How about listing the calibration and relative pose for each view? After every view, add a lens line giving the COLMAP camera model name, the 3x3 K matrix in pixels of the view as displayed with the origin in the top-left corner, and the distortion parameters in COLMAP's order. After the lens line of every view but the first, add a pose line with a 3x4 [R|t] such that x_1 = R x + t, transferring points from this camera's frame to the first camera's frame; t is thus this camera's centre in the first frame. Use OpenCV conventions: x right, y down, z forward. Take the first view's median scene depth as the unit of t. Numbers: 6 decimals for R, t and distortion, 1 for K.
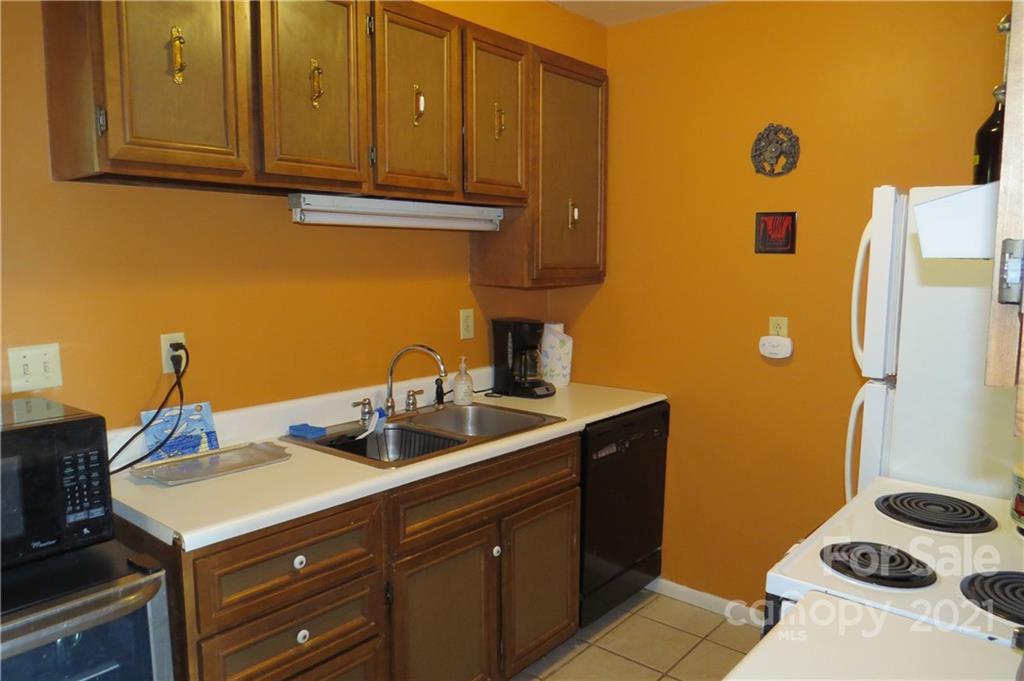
lens RADIAL K [[737.4, 0, 512.2], [0, 737.4, 334.6], [0, 0, 1]] dist [0.002726, -0.000258]
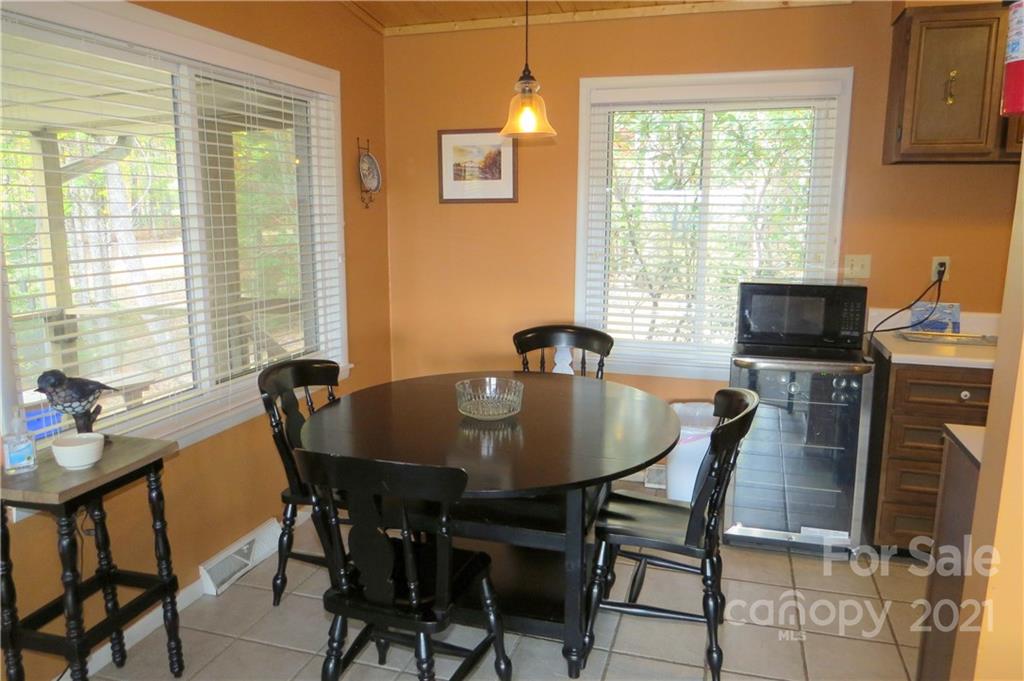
lens RADIAL K [[737.4, 0, 514.8], [0, 737.4, 338.9], [0, 0, 1]] dist [0.002726, -0.000258]
pose [[0.405577, 0.163449, -0.899329, 0.762470], [-0.106520, 0.985630, 0.131096, 0.076334], [0.907833, 0.042627, 0.417159, -0.601192]]
